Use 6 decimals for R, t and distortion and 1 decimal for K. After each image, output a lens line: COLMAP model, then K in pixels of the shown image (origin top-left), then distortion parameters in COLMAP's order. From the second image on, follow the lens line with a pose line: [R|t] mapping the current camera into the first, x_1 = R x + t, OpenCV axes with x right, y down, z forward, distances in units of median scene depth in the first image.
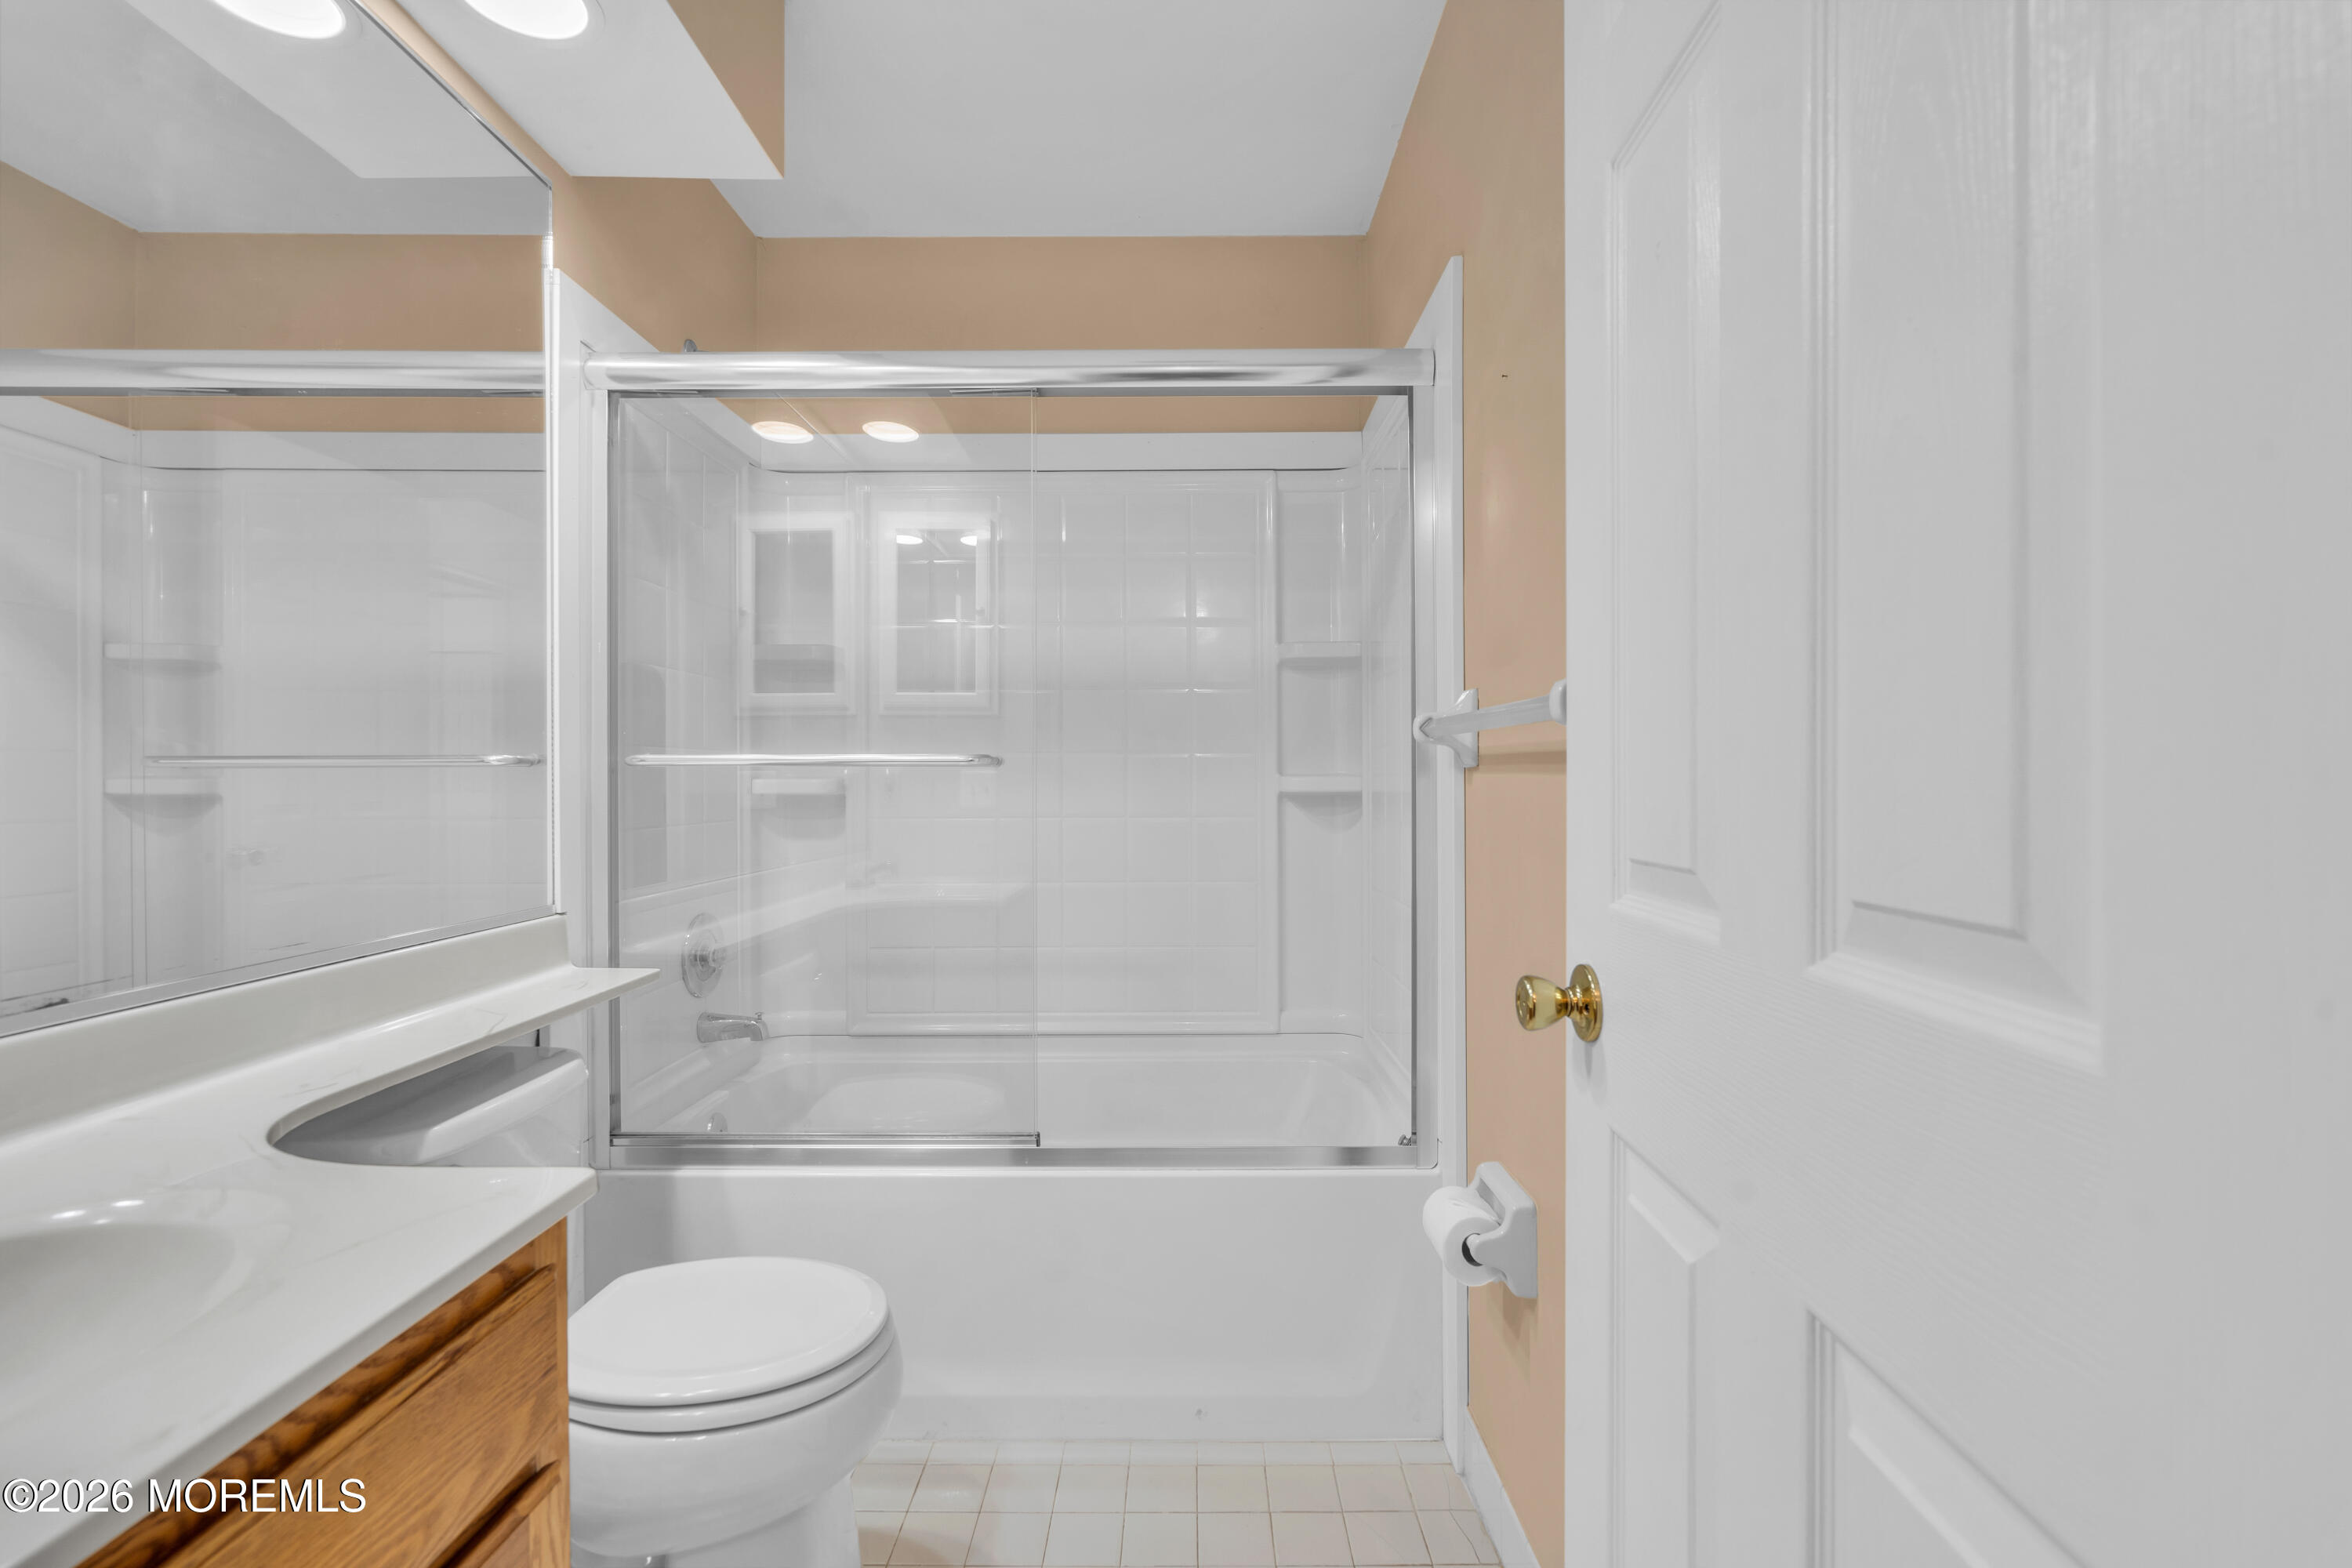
lens RADIAL K [[1078.5, 0, 1177.6], [0, 1078.5, 781.0], [0, 0, 1]] dist [-0.007050, 0.002108]
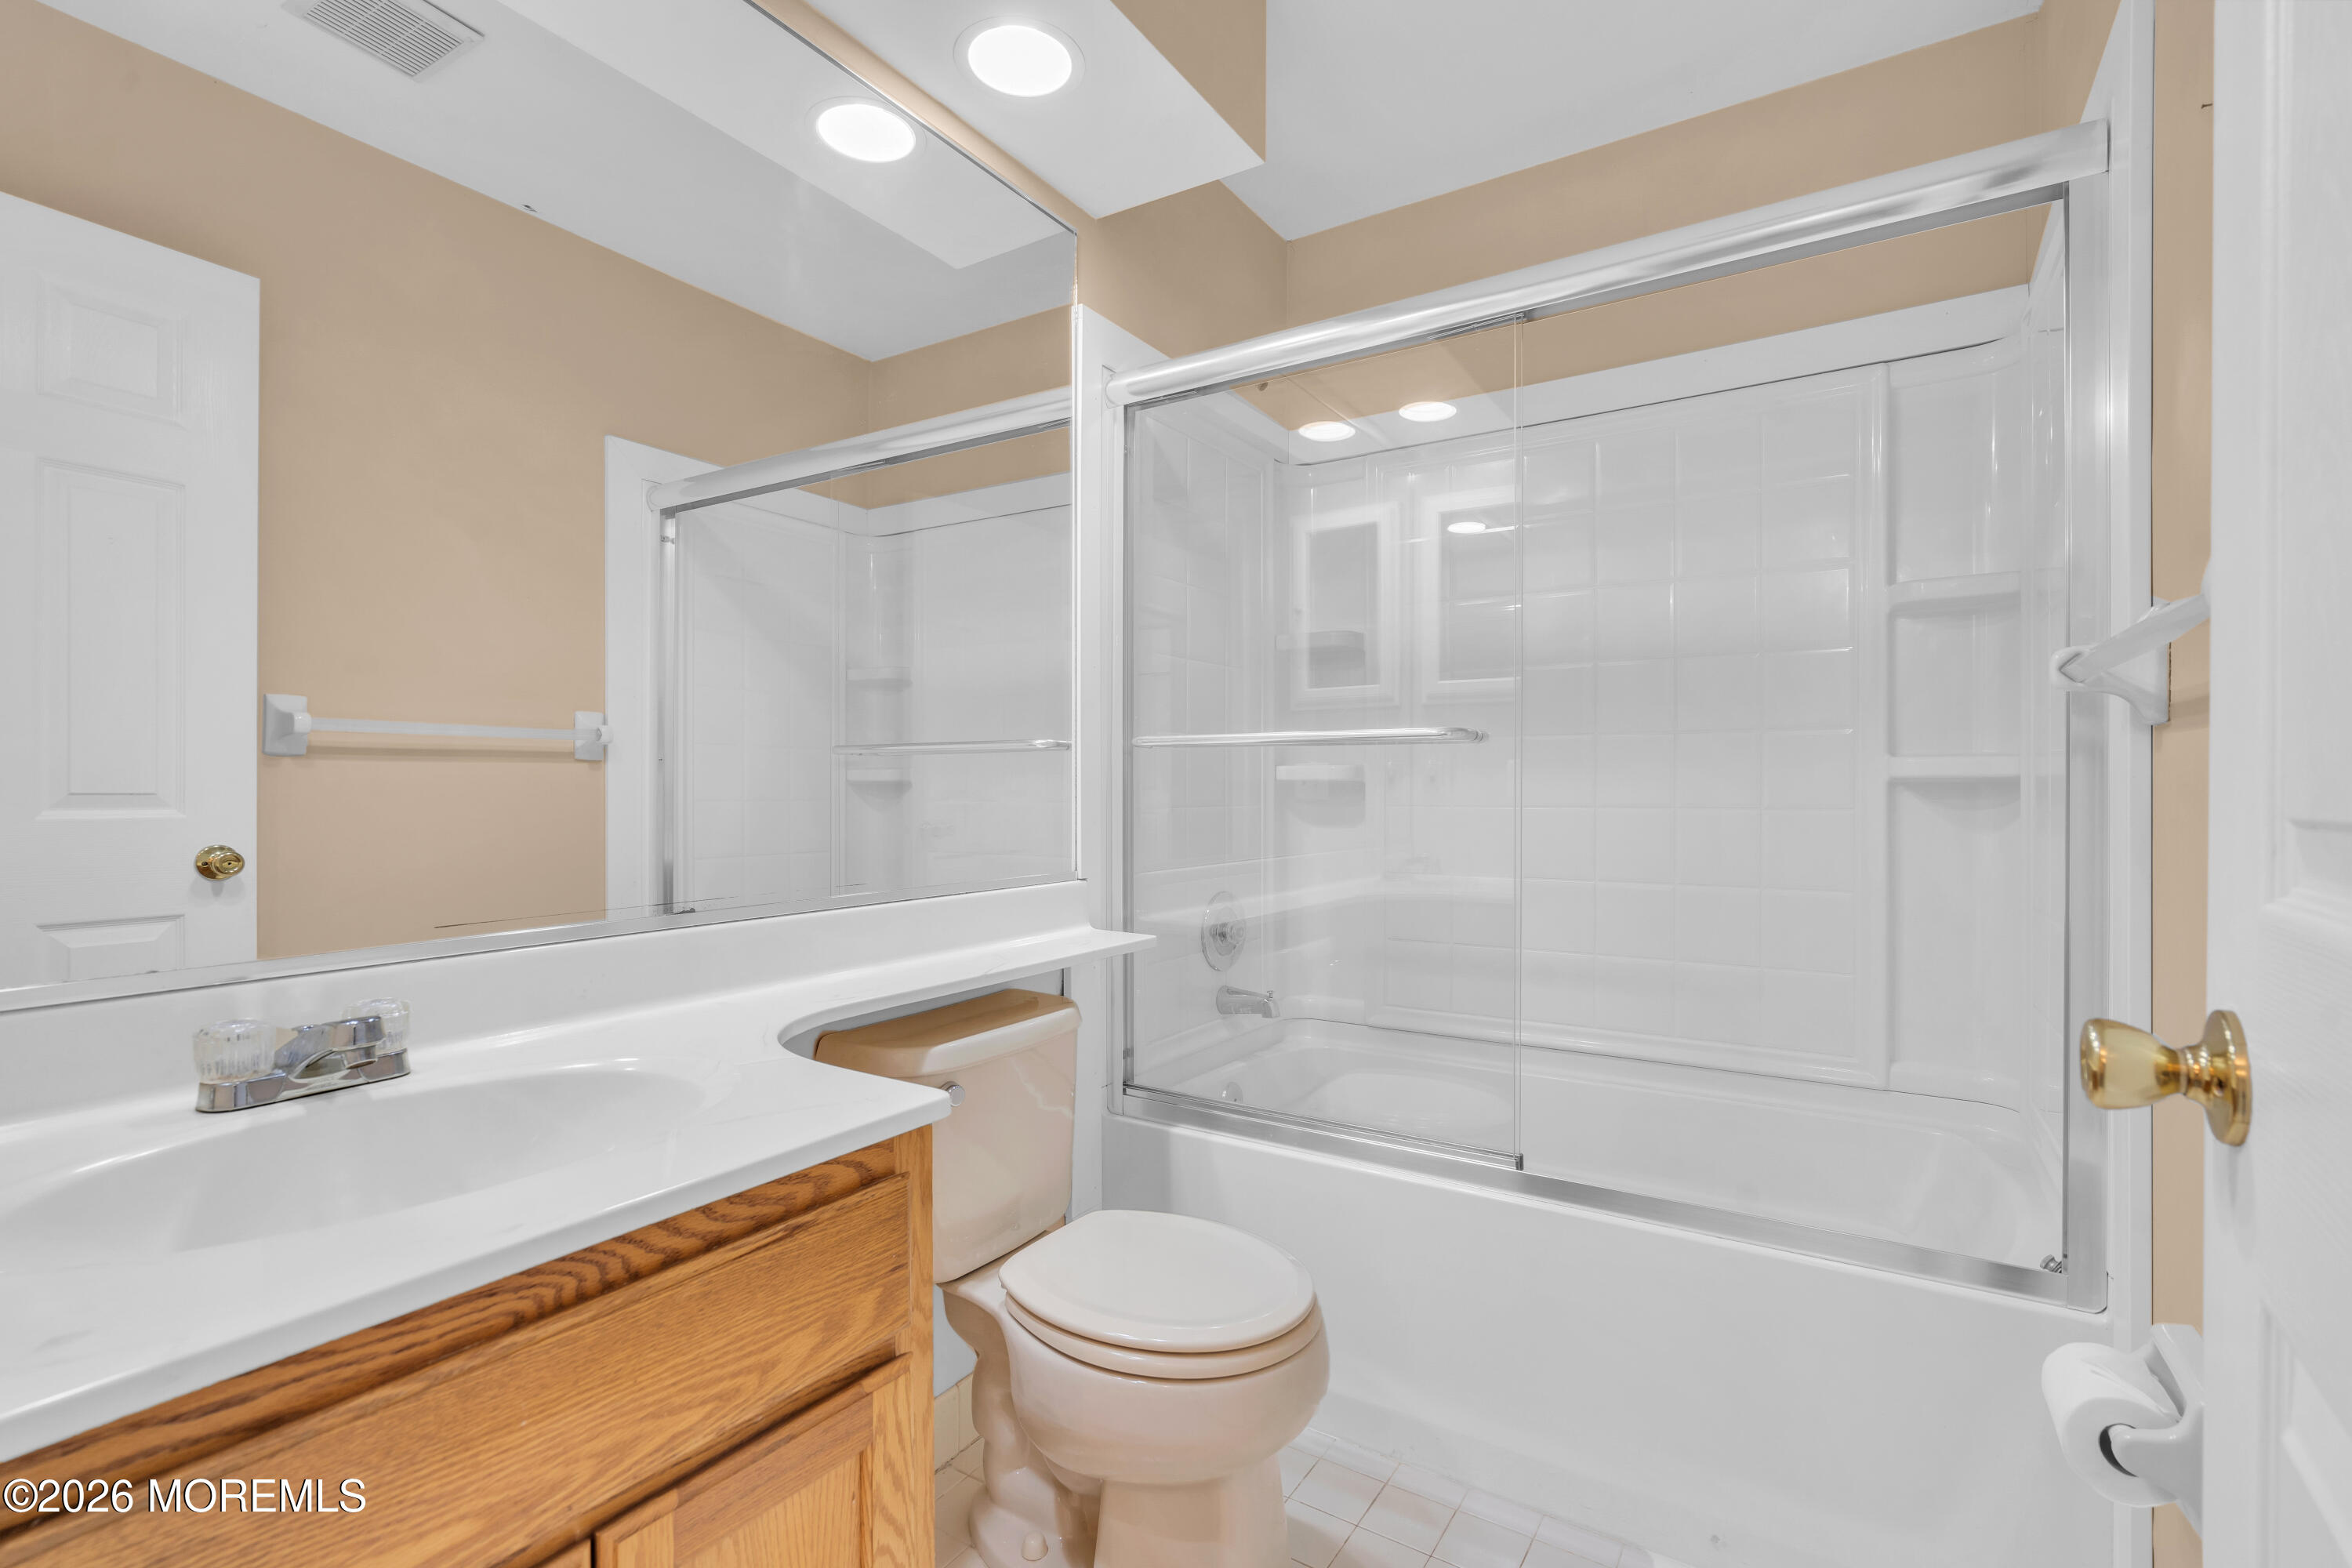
lens RADIAL K [[1078.5, 0, 1163.5], [0, 1078.5, 789.4], [0, 0, 1]] dist [-0.007050, 0.002108]
pose [[0.840079, 0.004831, -0.542442, 0.104689], [-0.003974, 0.999988, 0.002752, 0.025525], [0.542449, -0.000156, 0.840089, 0.100413]]
